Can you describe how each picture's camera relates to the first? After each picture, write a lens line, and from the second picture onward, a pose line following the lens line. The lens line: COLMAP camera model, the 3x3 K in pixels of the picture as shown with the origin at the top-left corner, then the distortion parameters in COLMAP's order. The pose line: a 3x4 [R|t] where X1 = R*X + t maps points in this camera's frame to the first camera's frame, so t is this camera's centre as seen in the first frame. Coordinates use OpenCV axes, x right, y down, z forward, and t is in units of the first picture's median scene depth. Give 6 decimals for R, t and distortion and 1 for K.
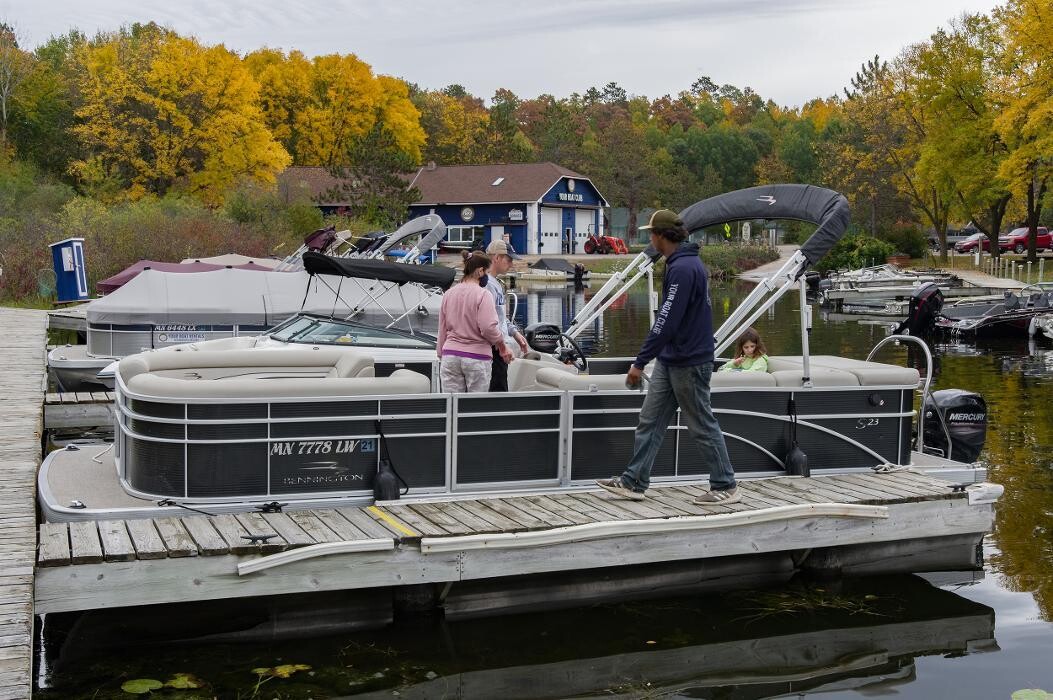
lens RADIAL K [[1263.0, 0, 526.5], [0, 1263.0, 350.0], [0, 0, 1]] dist [0.062704, 0.077379]
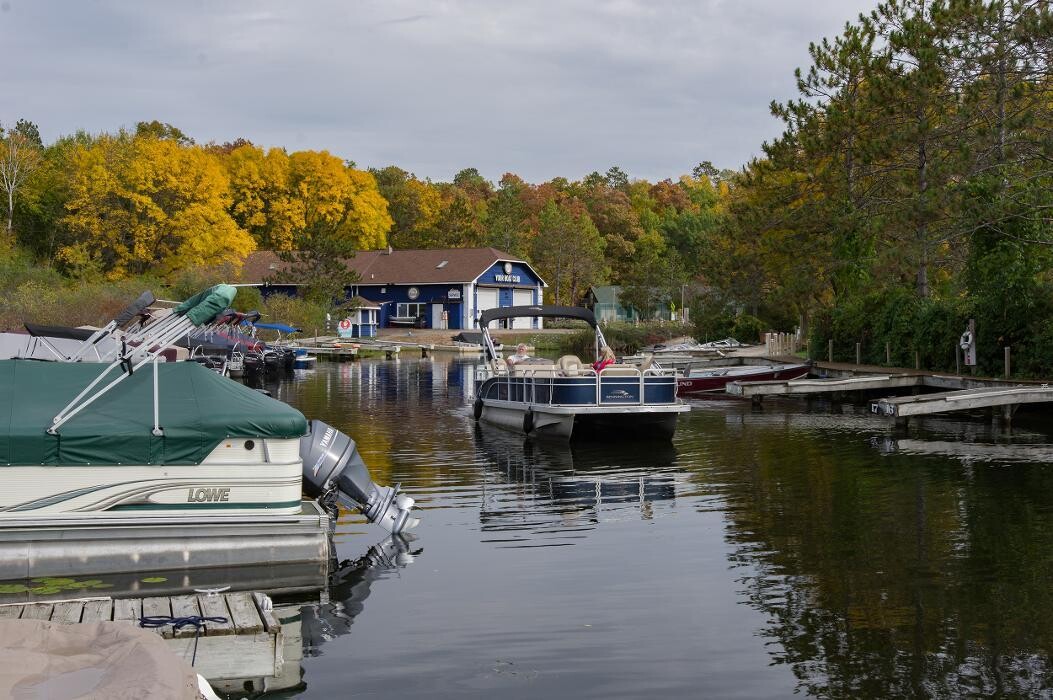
lens RADIAL K [[1263.0, 0, 526.5], [0, 1263.0, 350.0], [0, 0, 1]] dist [0.062704, 0.077379]
pose [[0.999359, 0.004786, -0.035471, 0.094934], [-0.006903, 0.998186, -0.059810, 0.009584], [0.035120, 0.060016, 0.997579, -0.116006]]
